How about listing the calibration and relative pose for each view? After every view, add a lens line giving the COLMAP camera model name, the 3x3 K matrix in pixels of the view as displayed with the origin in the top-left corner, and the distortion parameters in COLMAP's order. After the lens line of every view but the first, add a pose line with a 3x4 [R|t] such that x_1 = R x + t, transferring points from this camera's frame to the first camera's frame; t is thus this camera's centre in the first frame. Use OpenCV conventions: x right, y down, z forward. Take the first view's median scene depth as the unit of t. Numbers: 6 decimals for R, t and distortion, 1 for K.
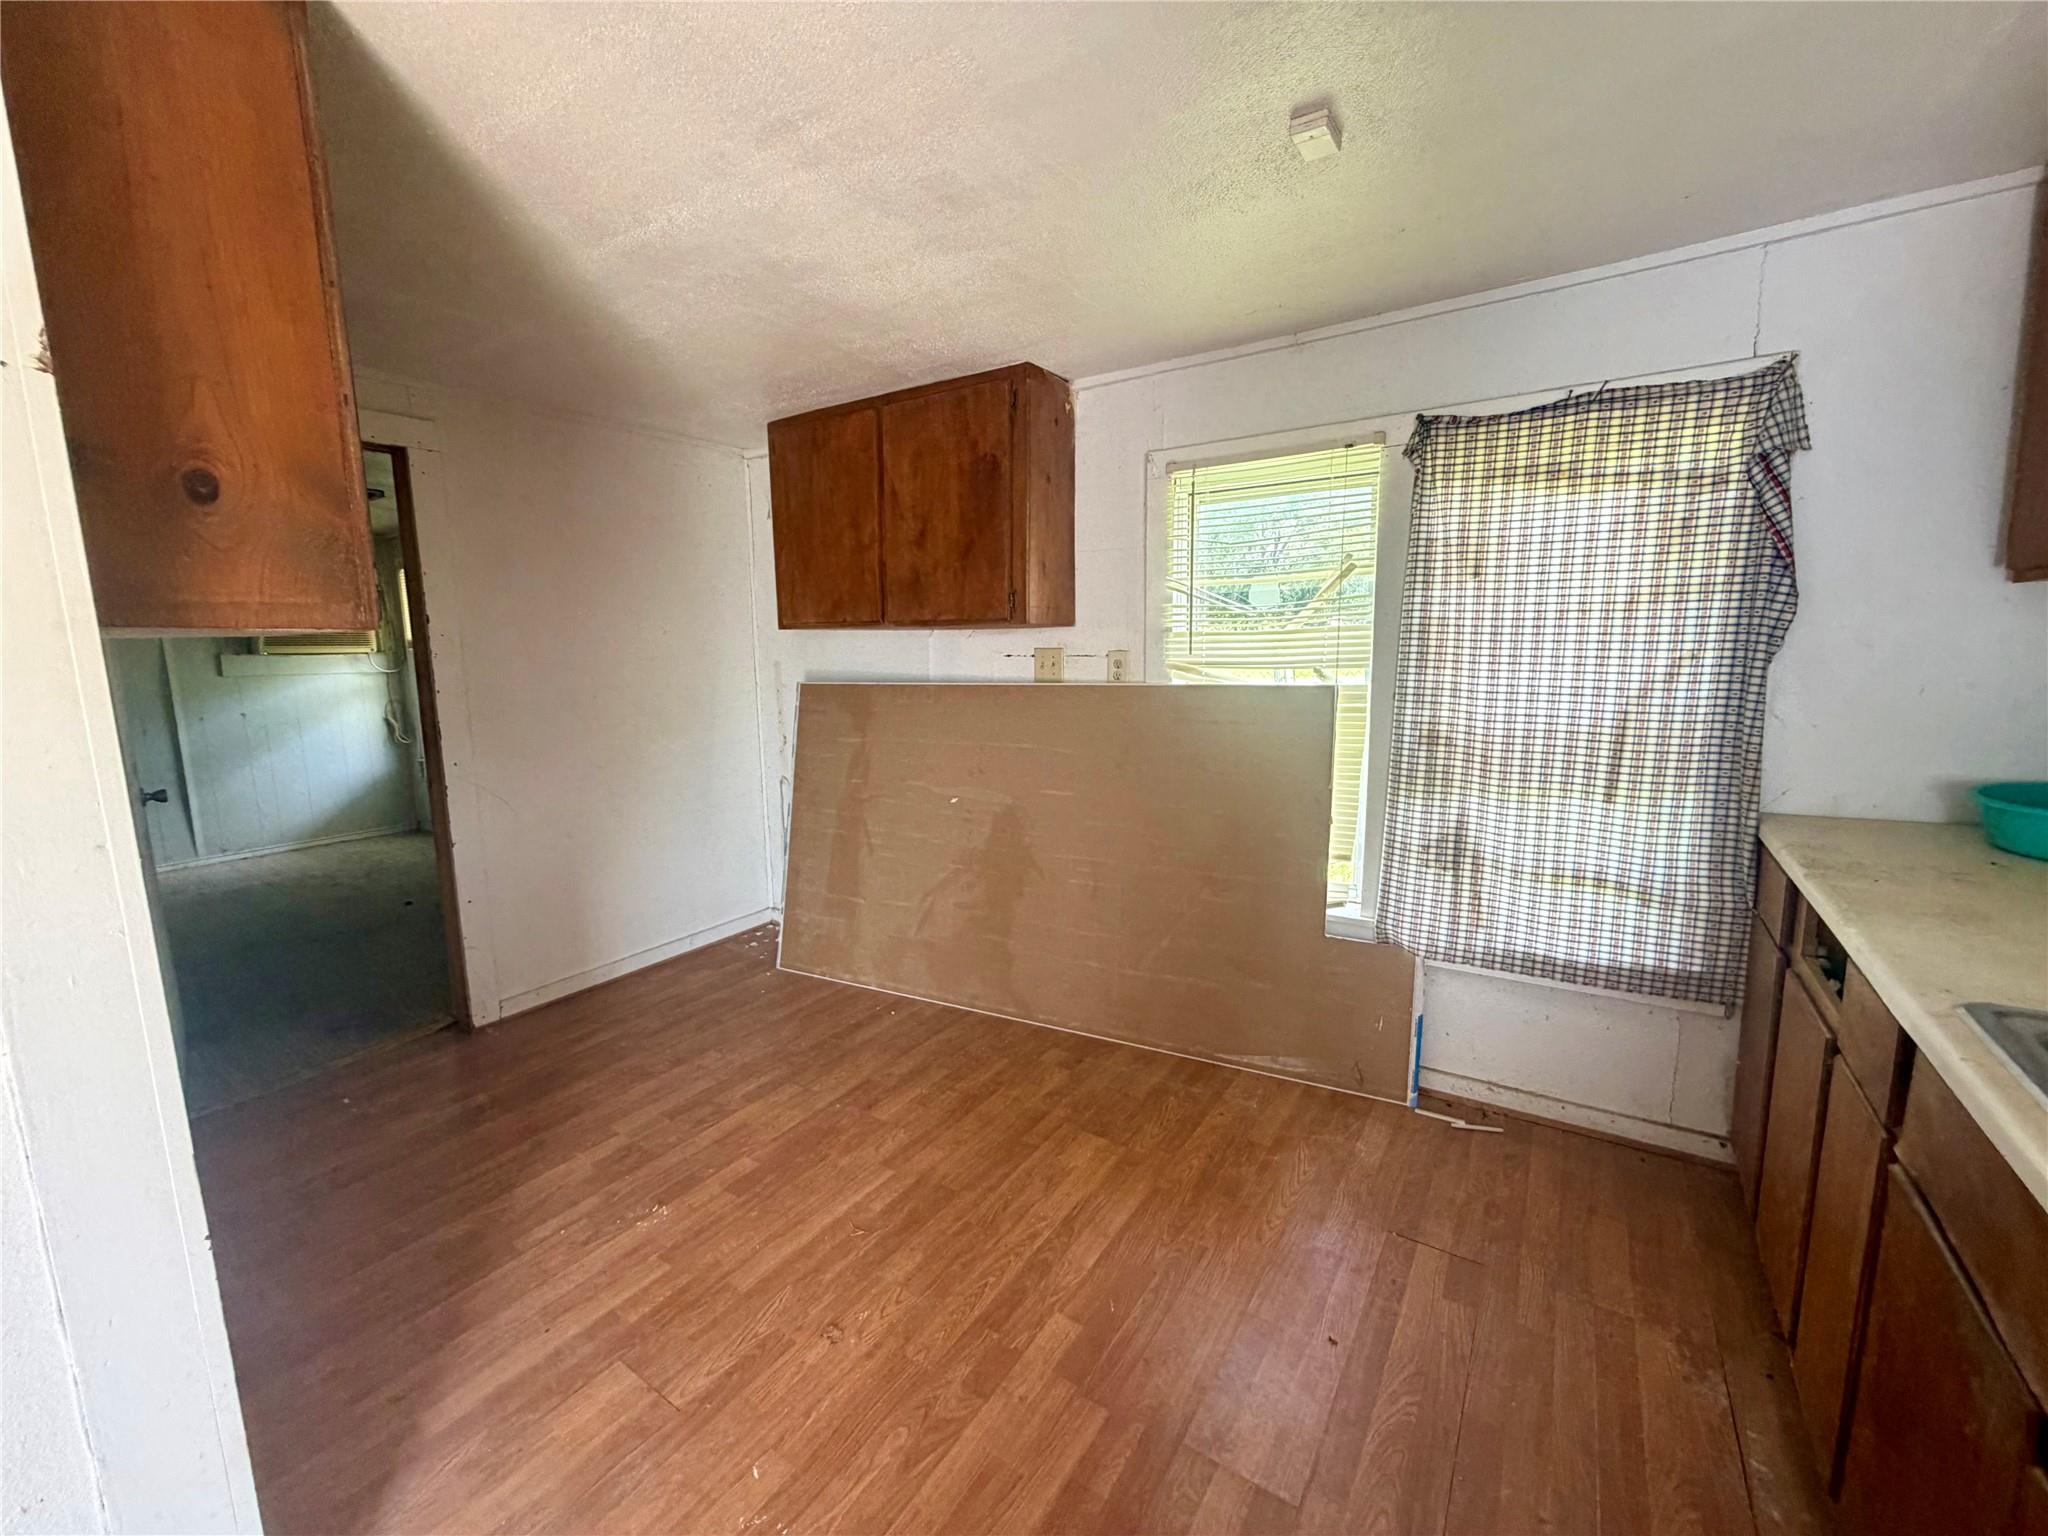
lens RADIAL K [[821.4, 0, 1020.6], [0, 821.4, 776.7], [0, 0, 1]] dist [0.003324, -0.001458]
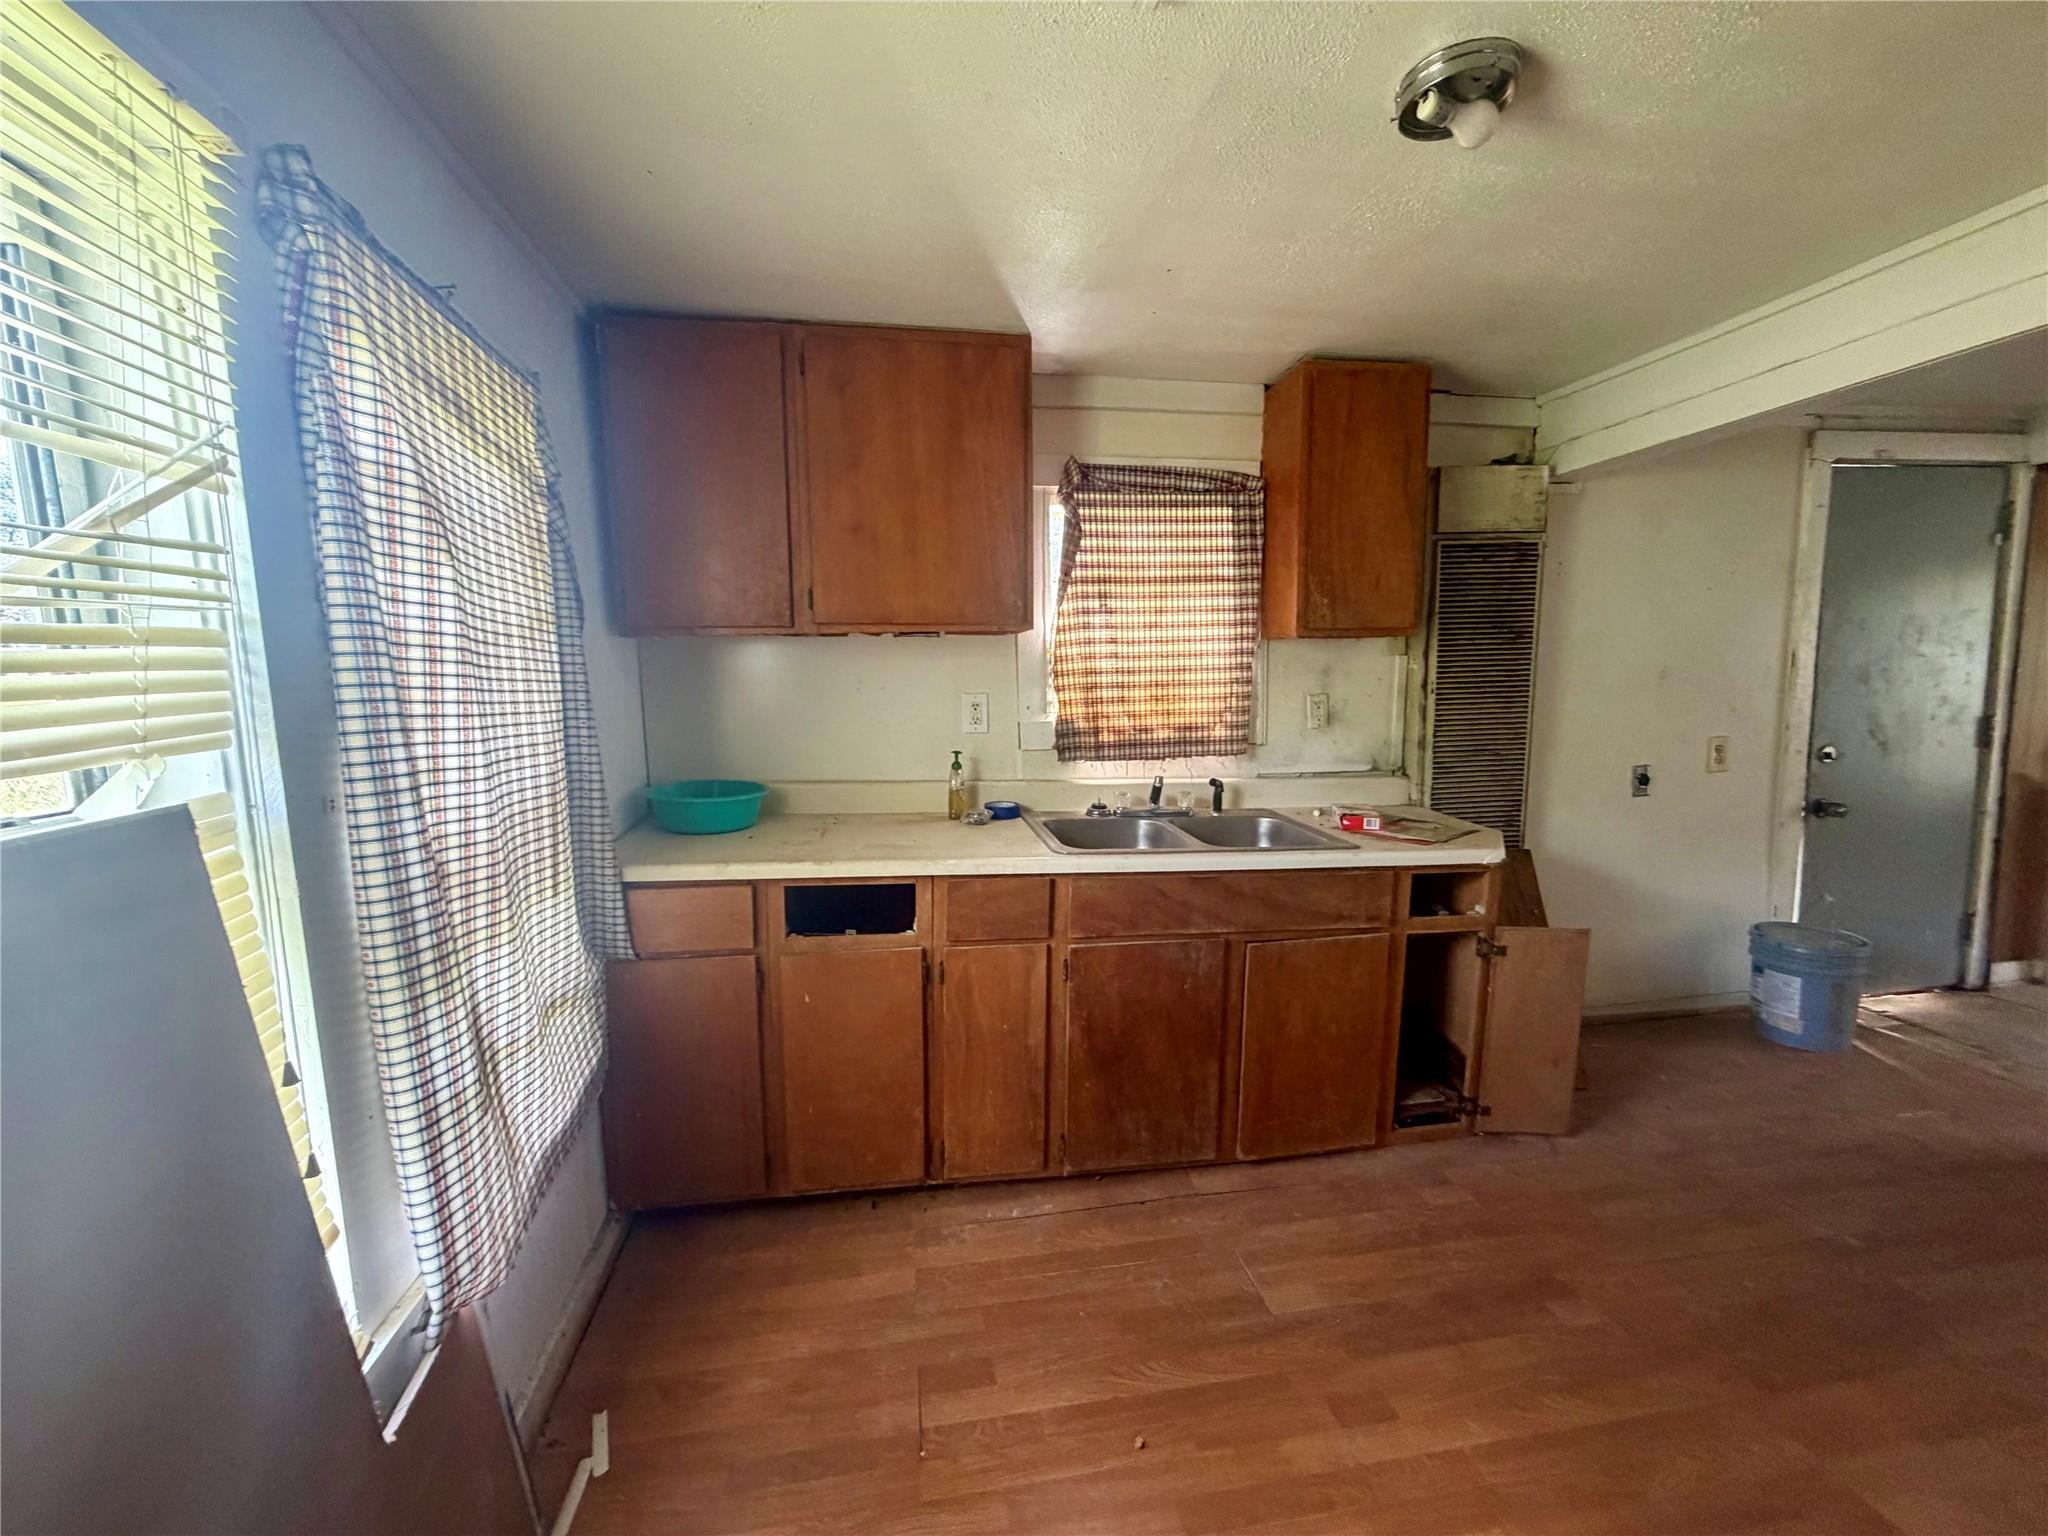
lens RADIAL K [[821.4, 0, 1028.6], [0, 821.4, 768.8], [0, 0, 1]] dist [0.003324, -0.001458]
pose [[-0.690789, -0.053185, 0.721097, -0.085043], [0.143878, 0.967237, 0.209170, -0.136757], [-0.708596, 0.248243, -0.660505, 0.913475]]
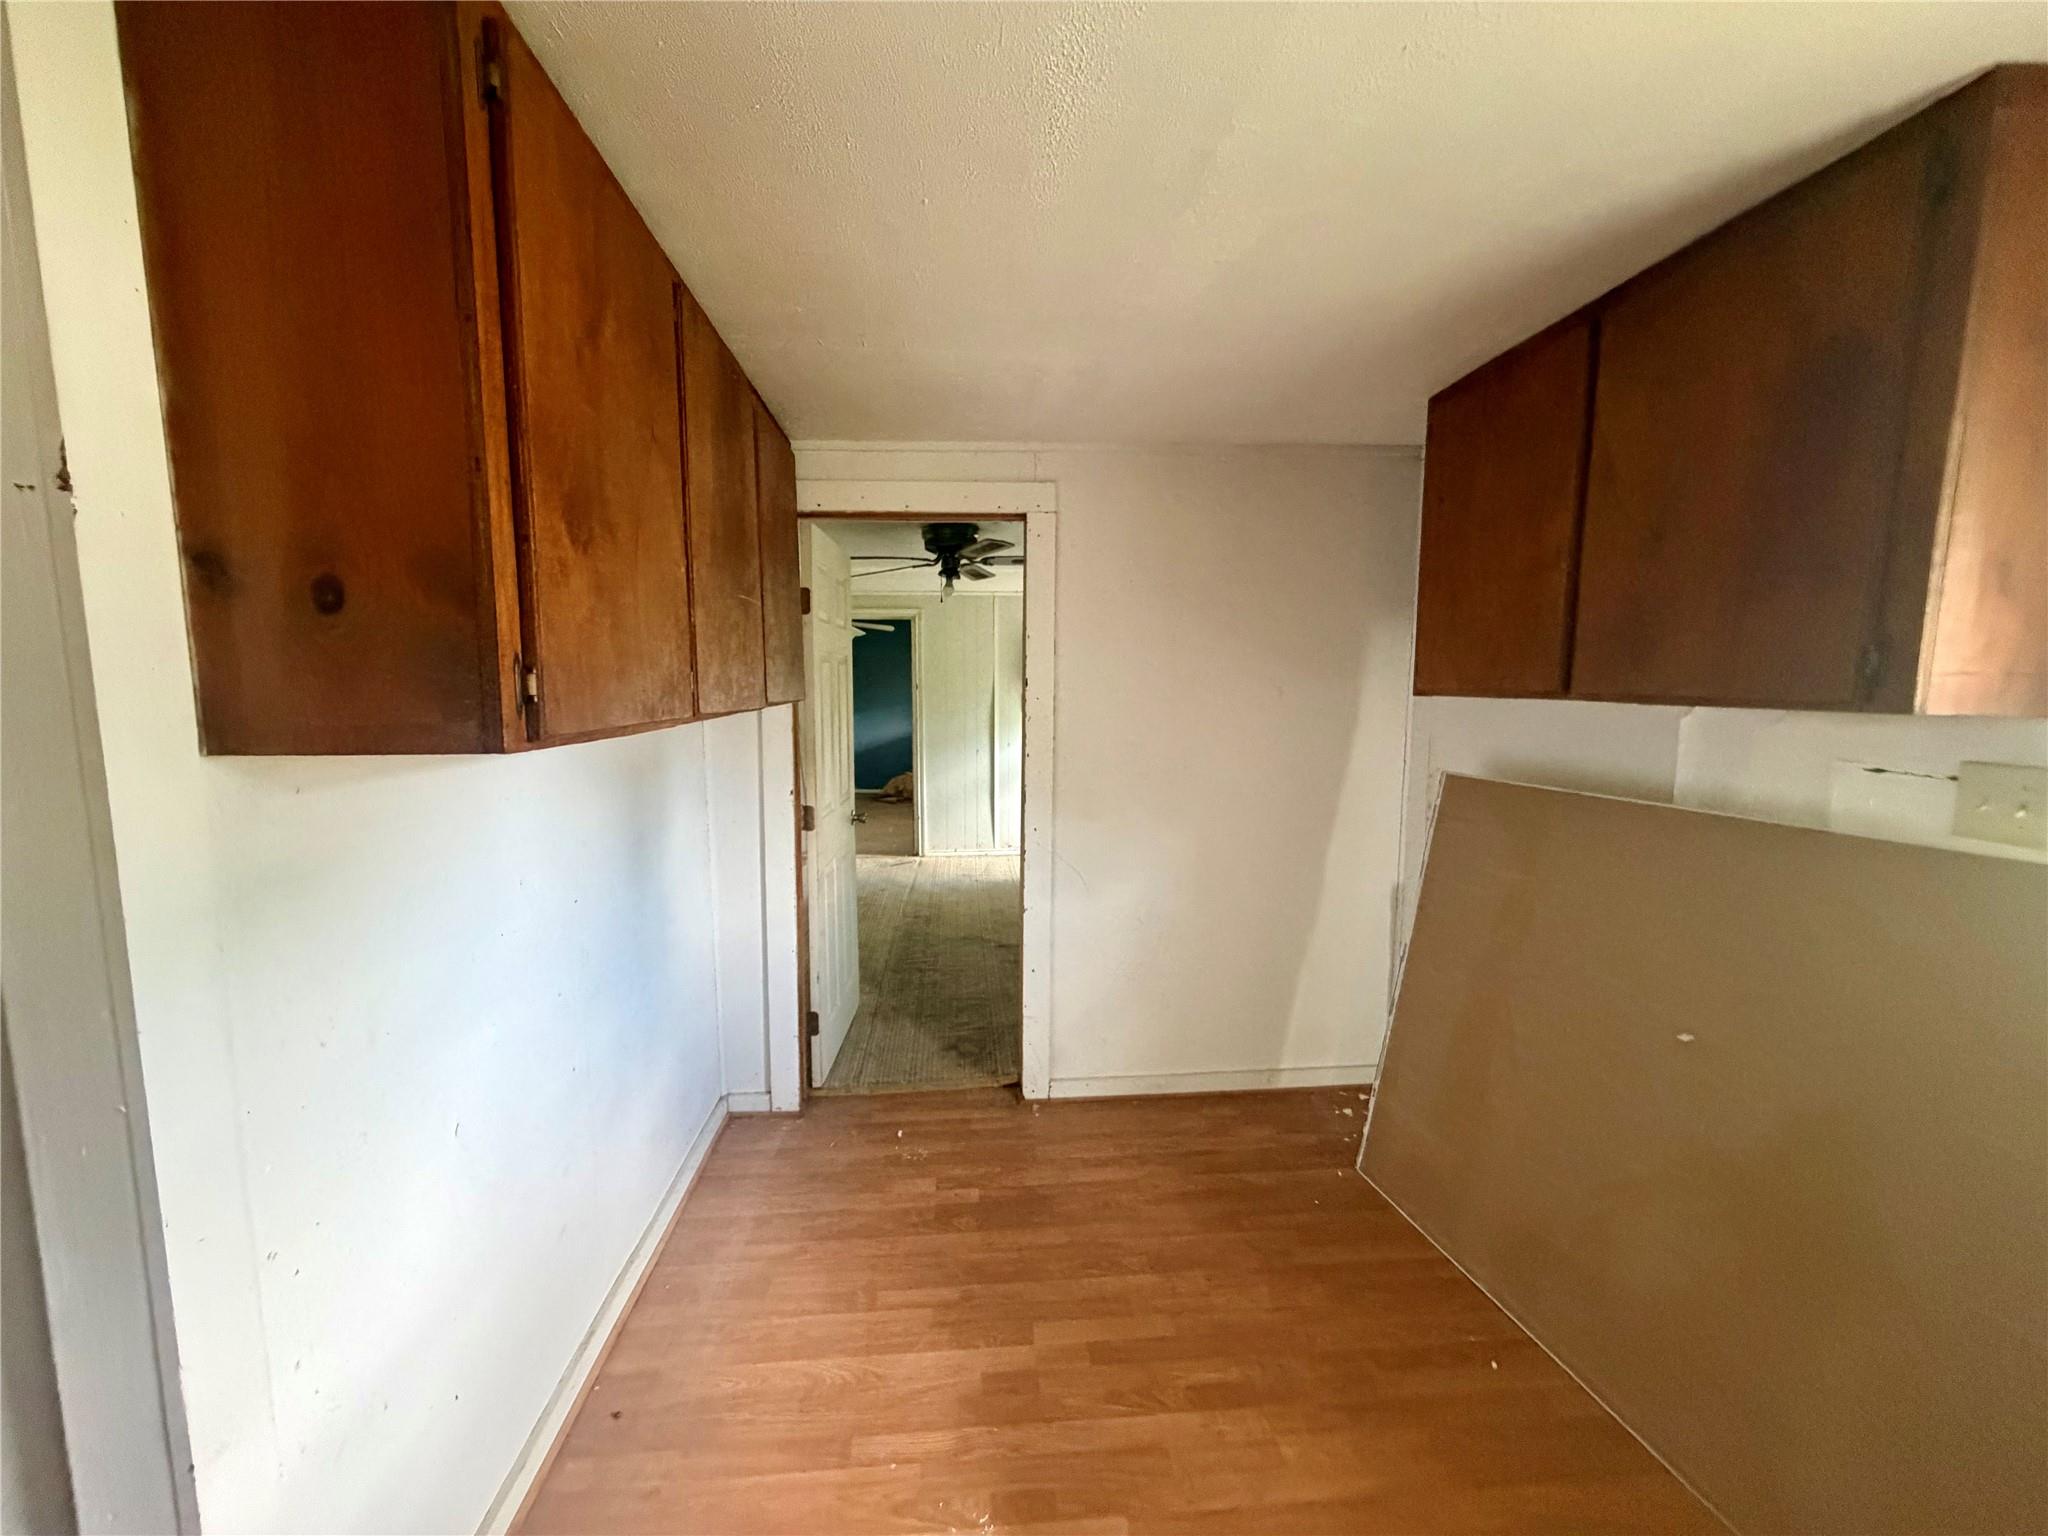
lens RADIAL K [[821.4, 0, 1013.8], [0, 821.4, 771.4], [0, 0, 1]] dist [0.003324, -0.001458]
pose [[0.619640, 0.097442, -0.778814, 0.052246], [-0.131558, 0.991120, 0.019335, -0.107871], [0.773782, 0.090478, 0.626957, 0.397401]]
